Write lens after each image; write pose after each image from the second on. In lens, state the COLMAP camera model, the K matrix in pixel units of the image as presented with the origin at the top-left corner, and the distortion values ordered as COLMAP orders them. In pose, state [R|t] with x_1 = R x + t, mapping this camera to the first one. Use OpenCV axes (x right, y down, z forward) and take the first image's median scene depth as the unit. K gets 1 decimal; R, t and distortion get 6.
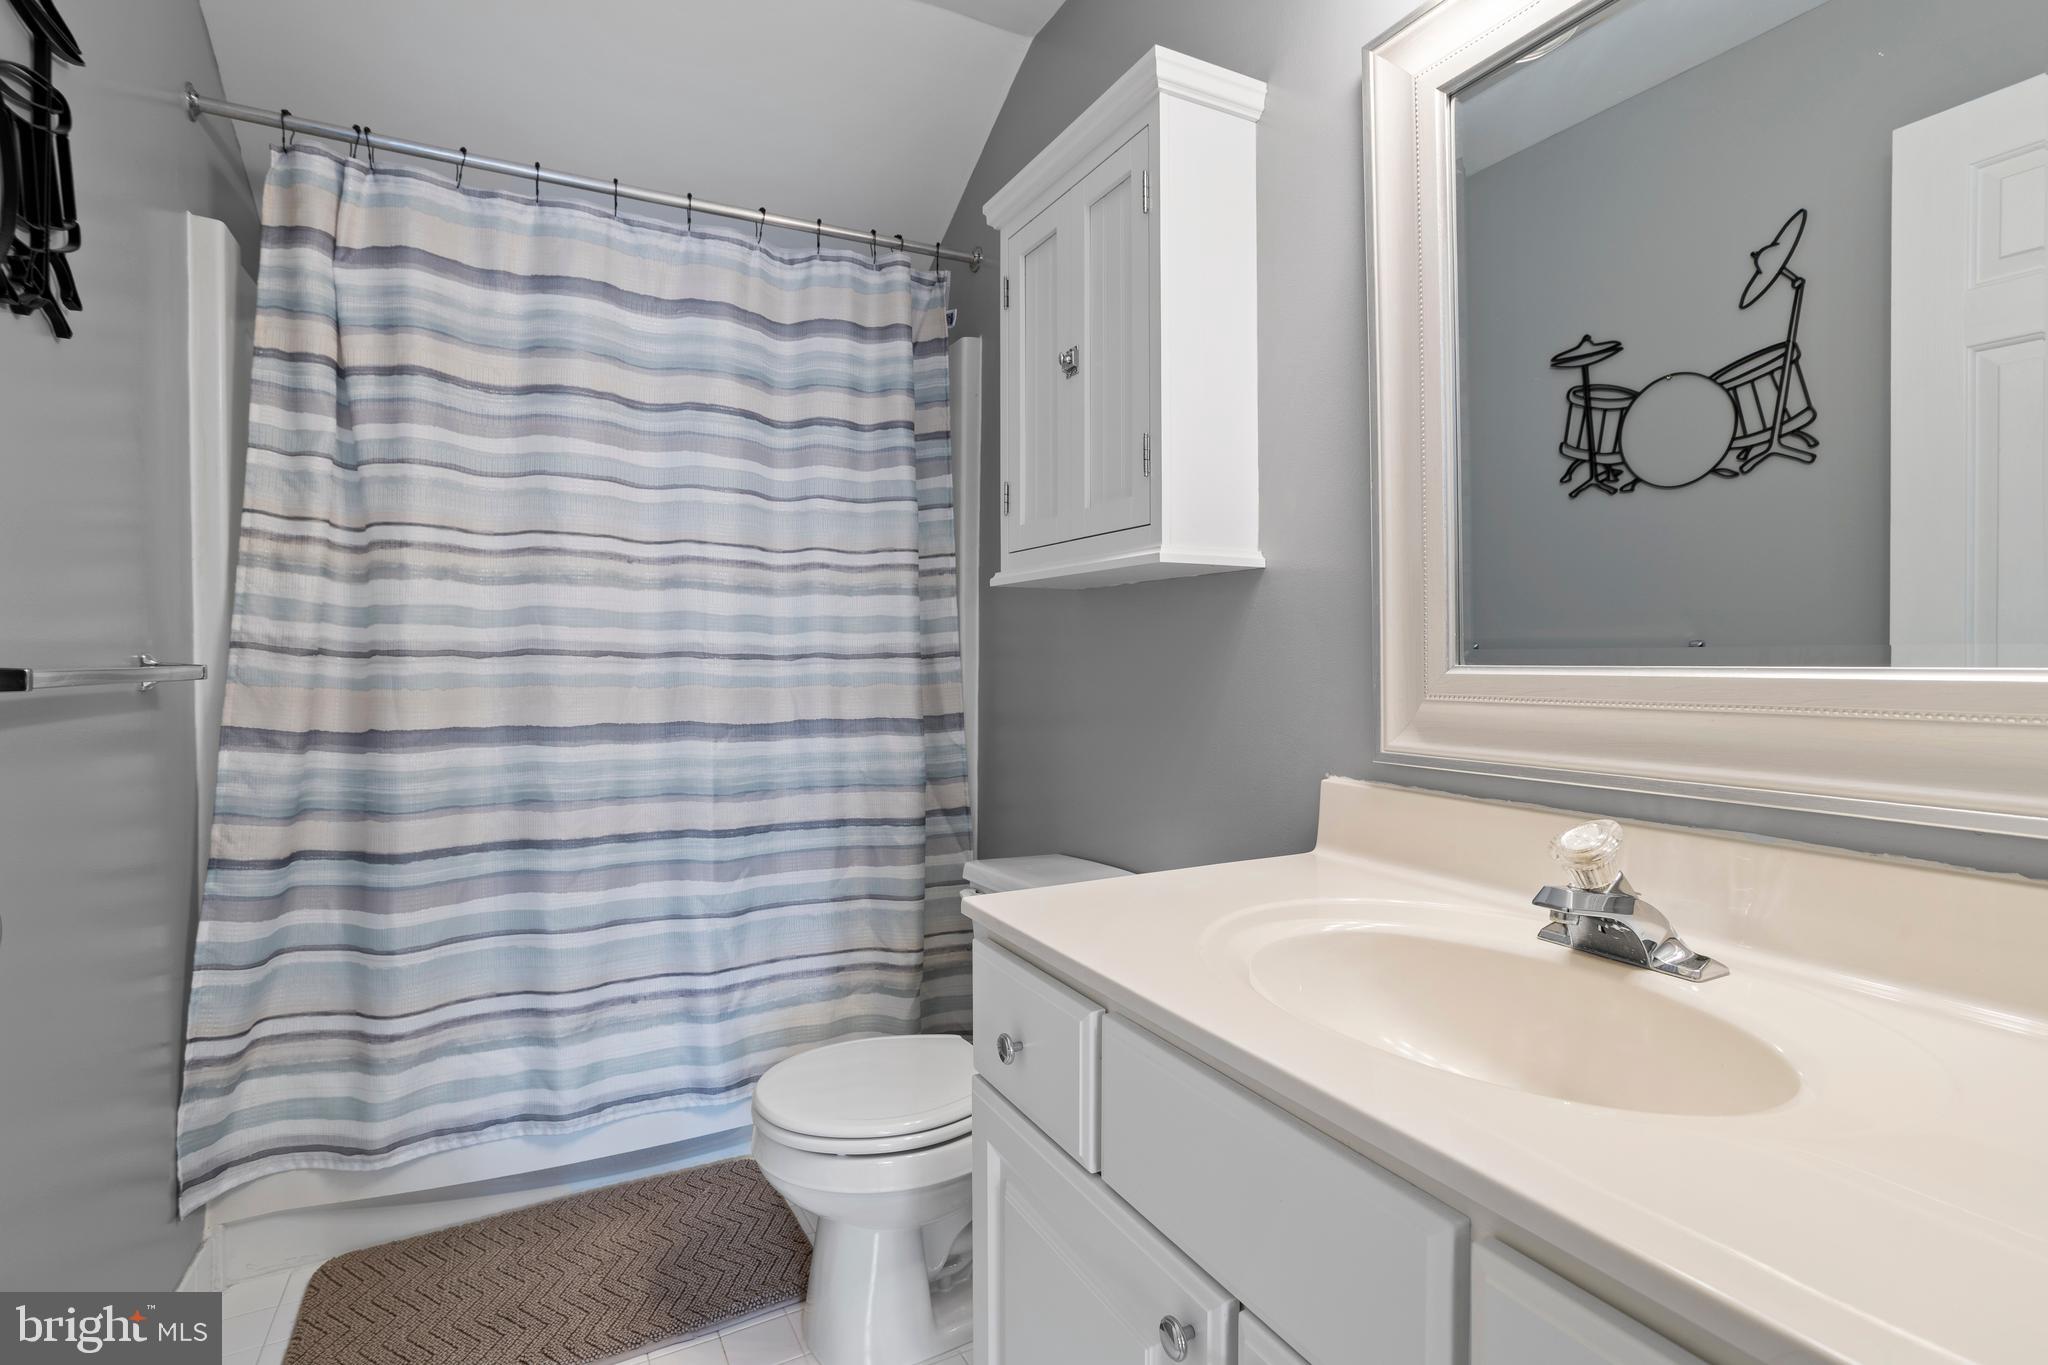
lens RADIAL K [[993.5, 0, 997.3], [0, 993.5, 662.2], [0, 0, 1]] dist [-0.042810, 0.027961]
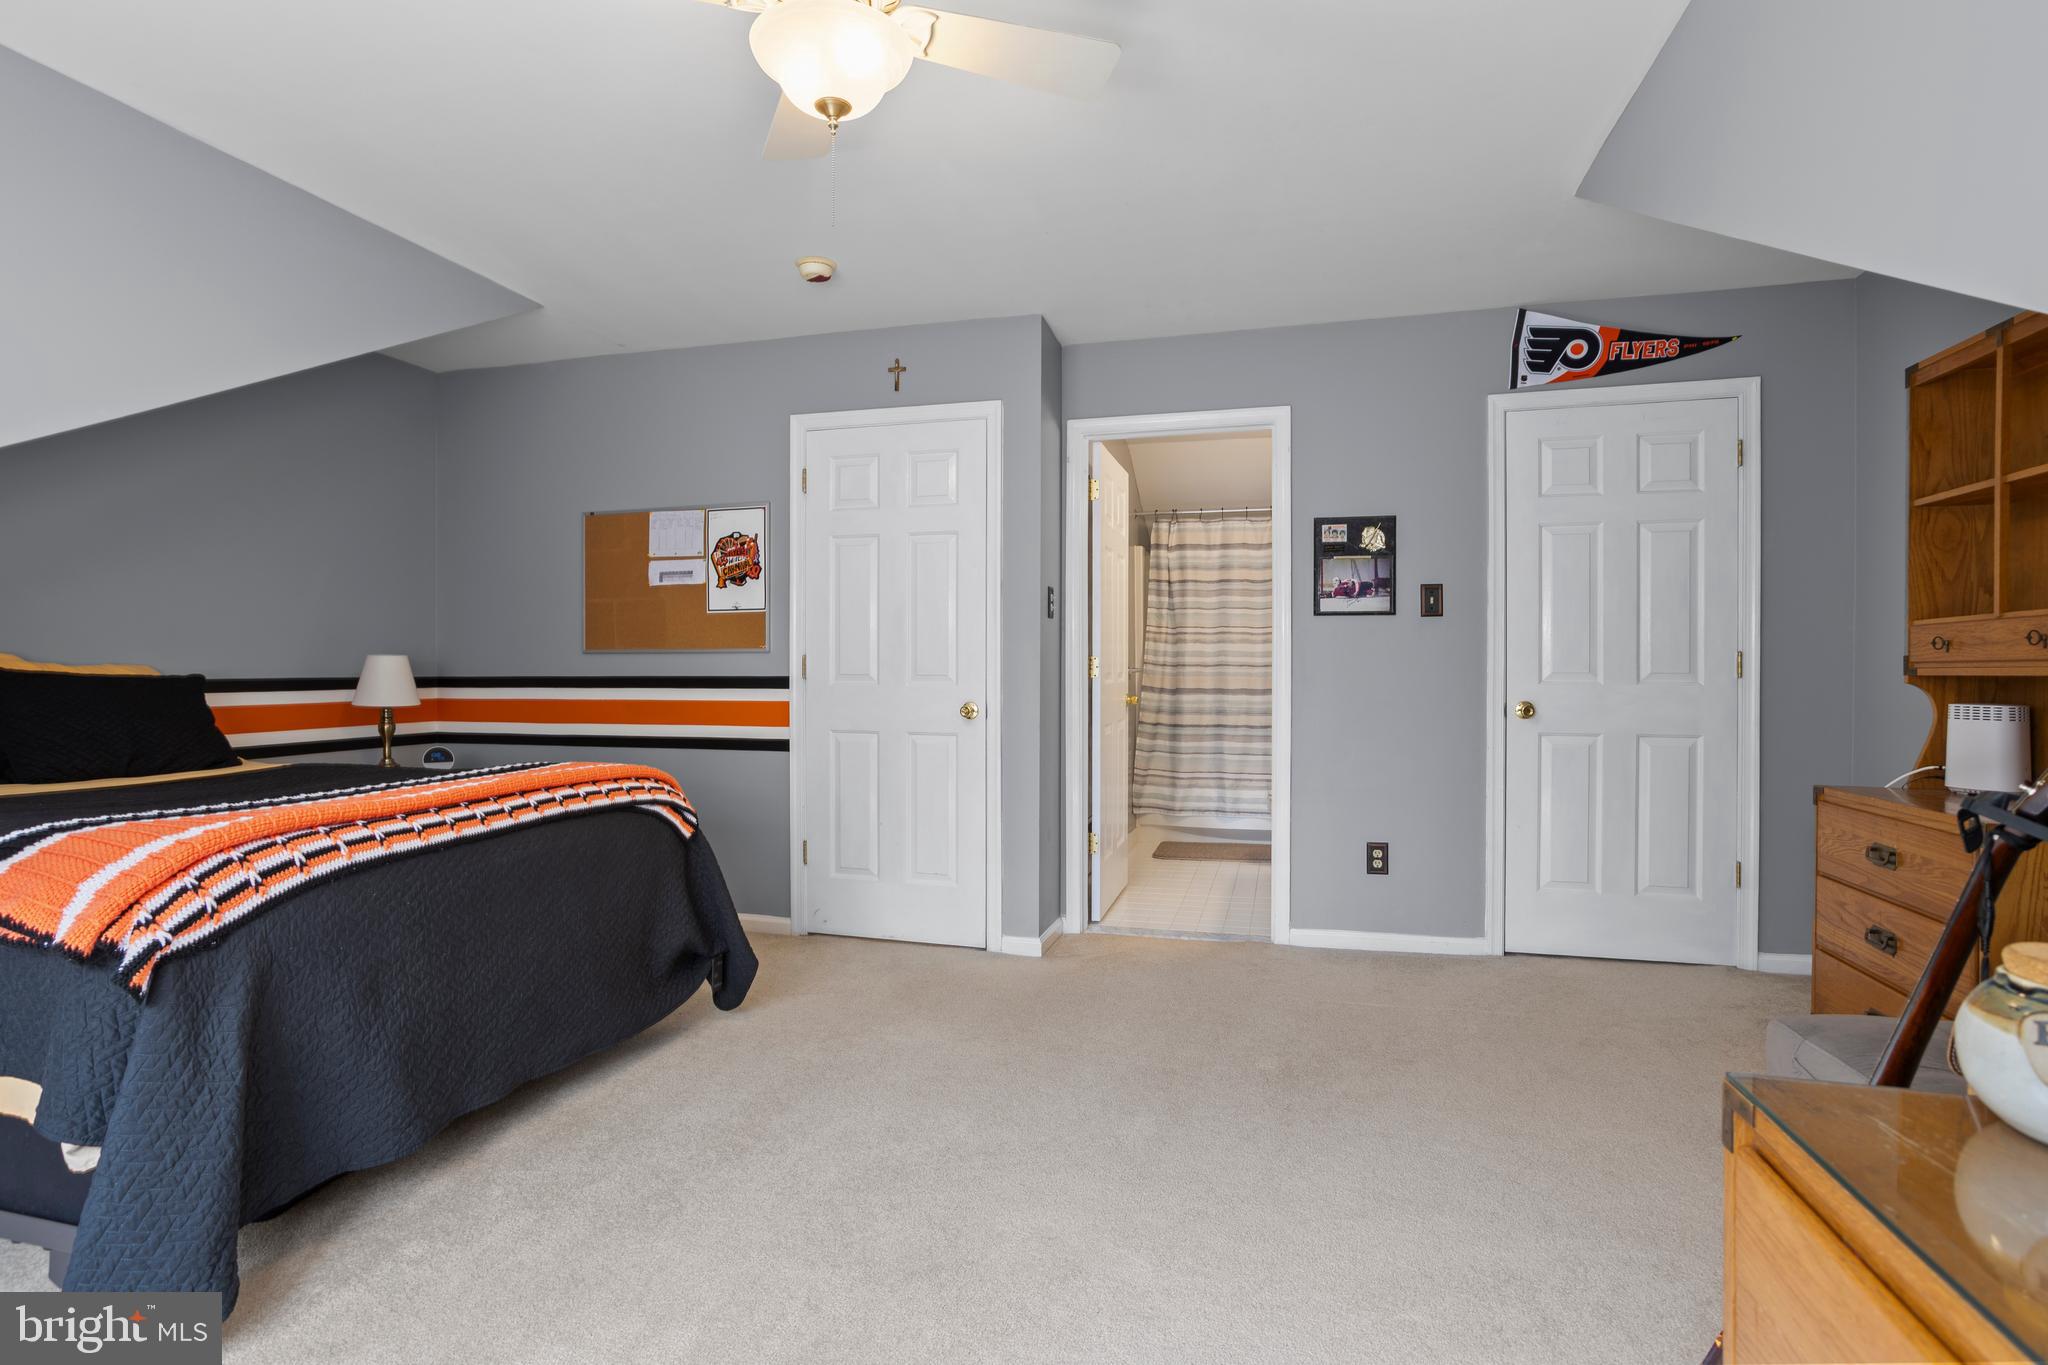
lens RADIAL K [[993.5, 0, 1022.1], [0, 993.5, 670.2], [0, 0, 1]] dist [-0.042810, 0.027961]
pose [[0.730142, 0.006733, -0.683262, 1.306773], [-0.004337, 0.999977, 0.005219, -0.008173], [0.683282, -0.000848, 0.730154, -1.859643]]
